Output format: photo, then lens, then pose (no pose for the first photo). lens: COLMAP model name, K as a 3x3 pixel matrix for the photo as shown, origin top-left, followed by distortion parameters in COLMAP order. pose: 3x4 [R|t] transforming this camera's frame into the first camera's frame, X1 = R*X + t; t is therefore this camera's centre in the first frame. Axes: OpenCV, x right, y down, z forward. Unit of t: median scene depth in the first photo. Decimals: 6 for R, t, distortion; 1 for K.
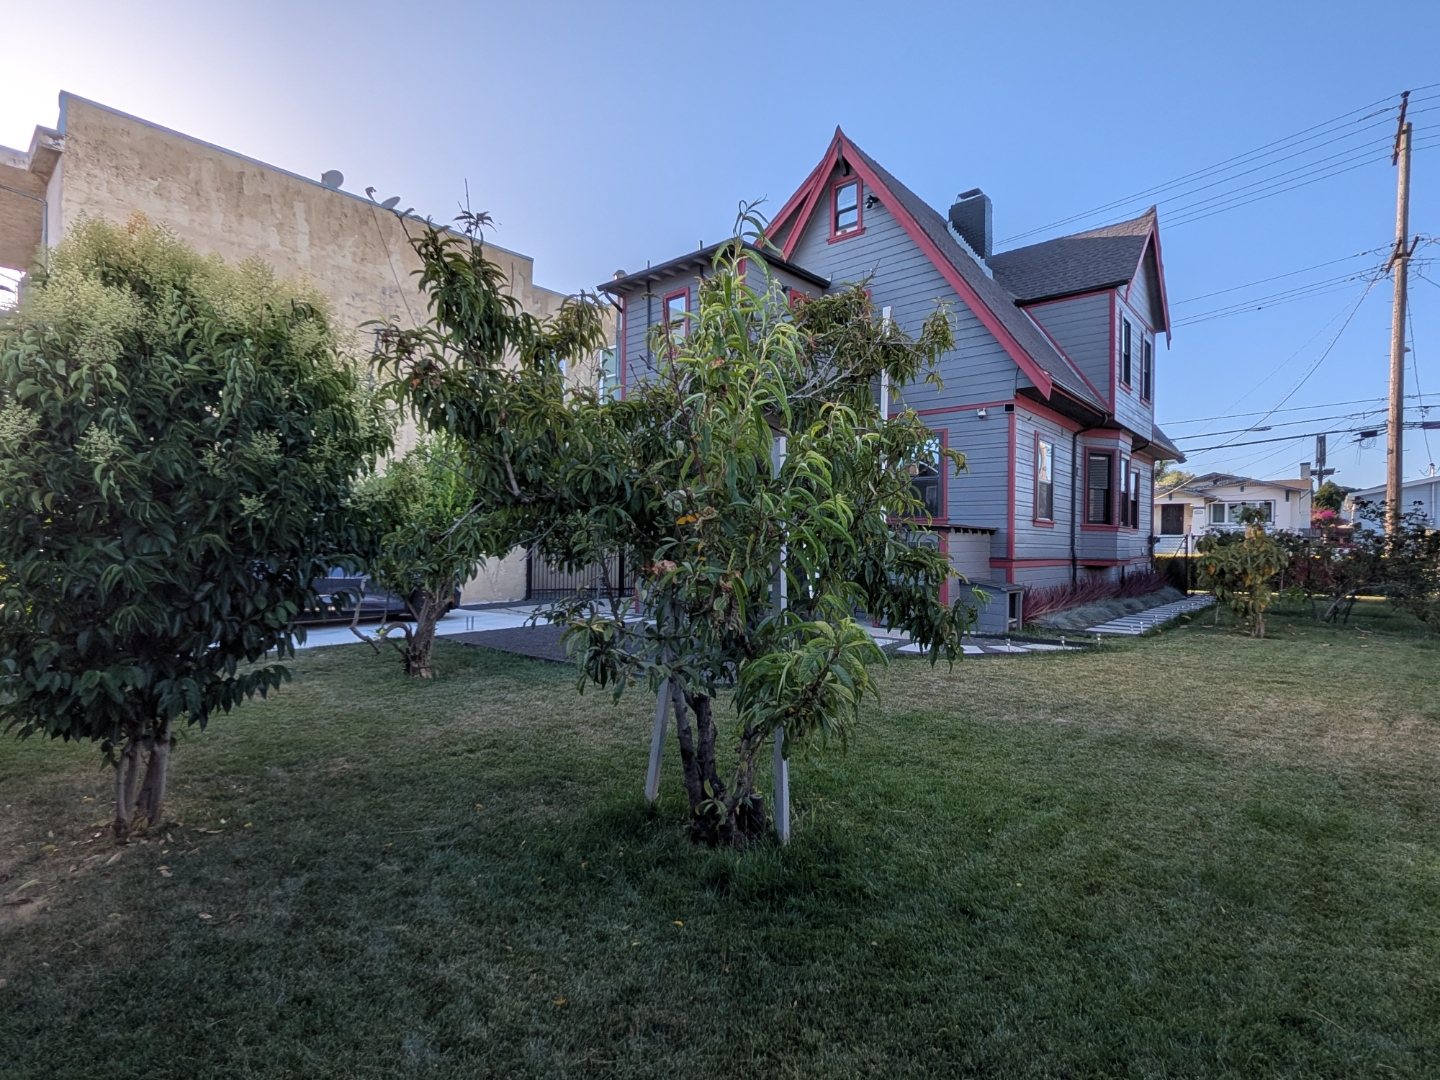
lens RADIAL K [[736.8, 0, 720.0], [0, 736.8, 540.0], [0, 0, 1]] dist [0.001409, 0.000108]
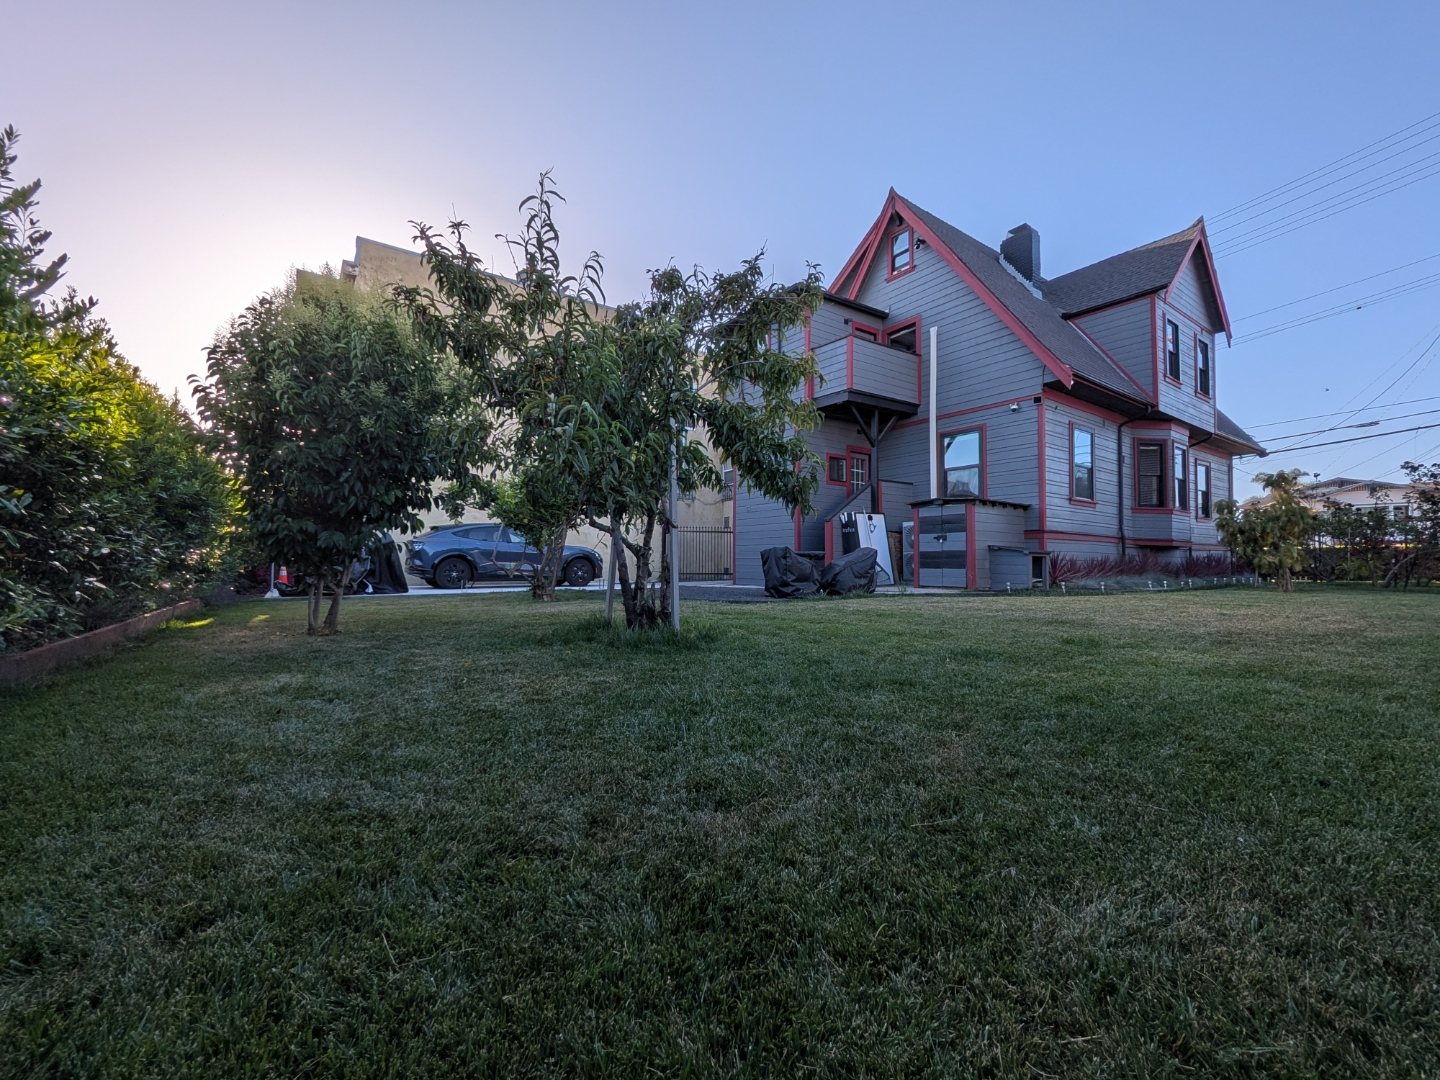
lens RADIAL K [[612.9, 0, 720.0], [0, 612.9, 540.0], [0, 0, 1]] dist [0.001976, -0.000016]
pose [[0.971996, -0.013776, -0.234595, 0.109819], [0.004064, 0.999116, -0.041831, 0.065910], [0.234964, 0.039706, 0.971193, -0.036653]]
